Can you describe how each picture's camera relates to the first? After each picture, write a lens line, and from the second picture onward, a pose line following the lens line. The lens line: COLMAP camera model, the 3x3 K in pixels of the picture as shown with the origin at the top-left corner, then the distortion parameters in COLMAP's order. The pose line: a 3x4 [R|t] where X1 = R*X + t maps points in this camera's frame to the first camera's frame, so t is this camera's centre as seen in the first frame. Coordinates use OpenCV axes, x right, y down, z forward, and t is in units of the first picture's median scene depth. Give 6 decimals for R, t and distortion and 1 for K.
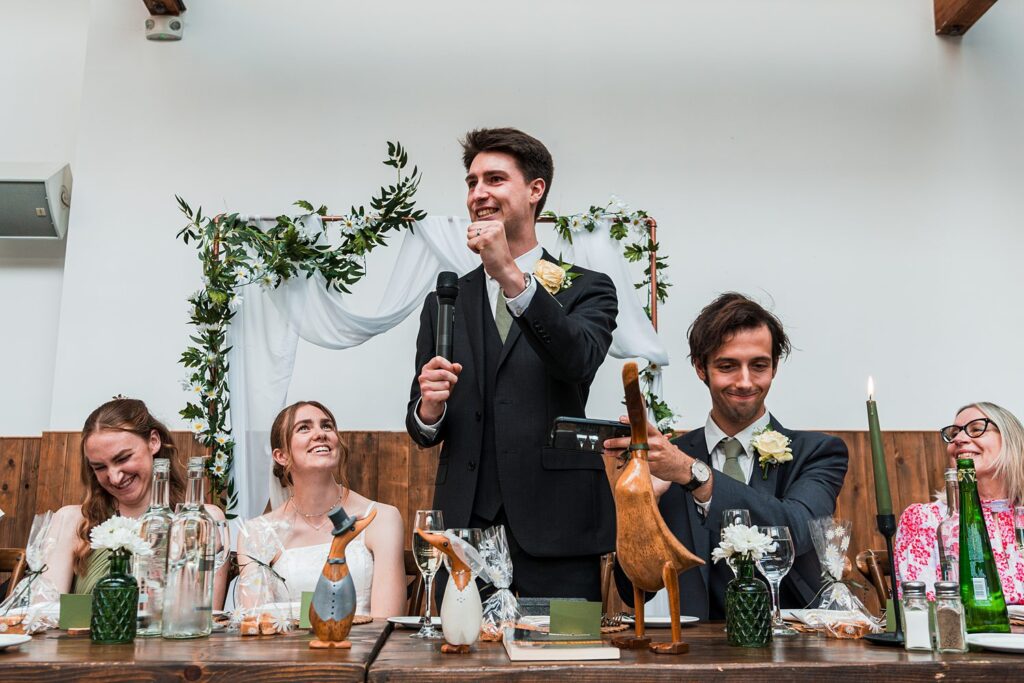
lens RADIAL K [[992.6, 0, 512.0], [0, 992.6, 341.5], [0, 0, 1]] dist [-0.000214, 0.000151]
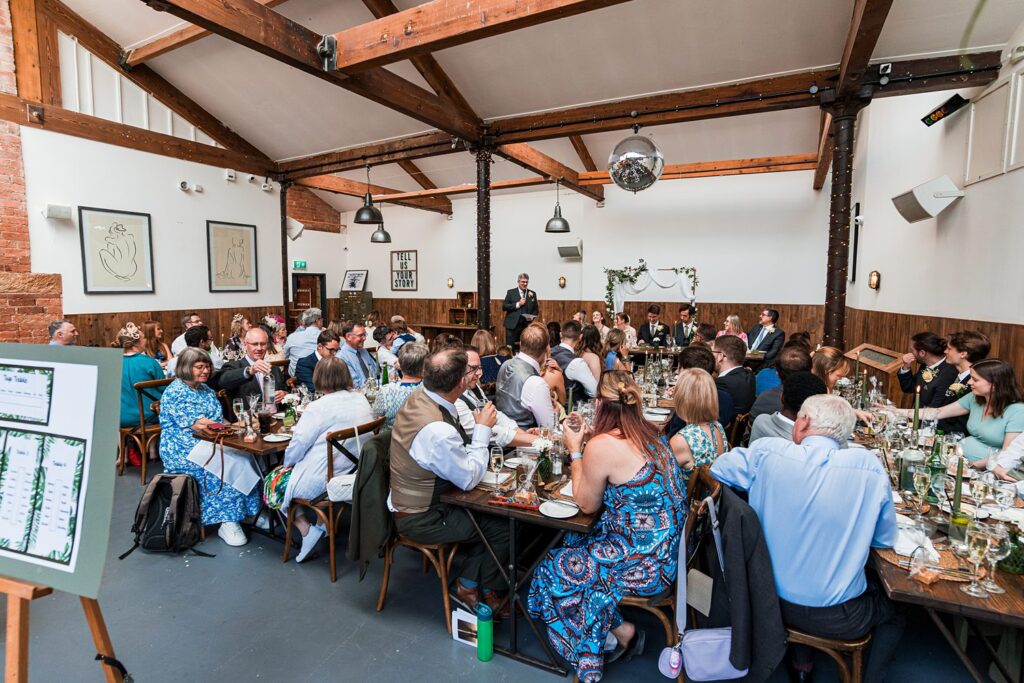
lens RADIAL K [[540.3, 0, 512.0], [0, 540.3, 341.5], [0, 0, 1]] dist [-0.072522, 0.036107]
pose [[0.858117, 0.058206, -0.510145, 0.742917], [0.100211, 0.955461, 0.277582, -0.612231], [0.503581, -0.289320, 0.814064, -1.716454]]
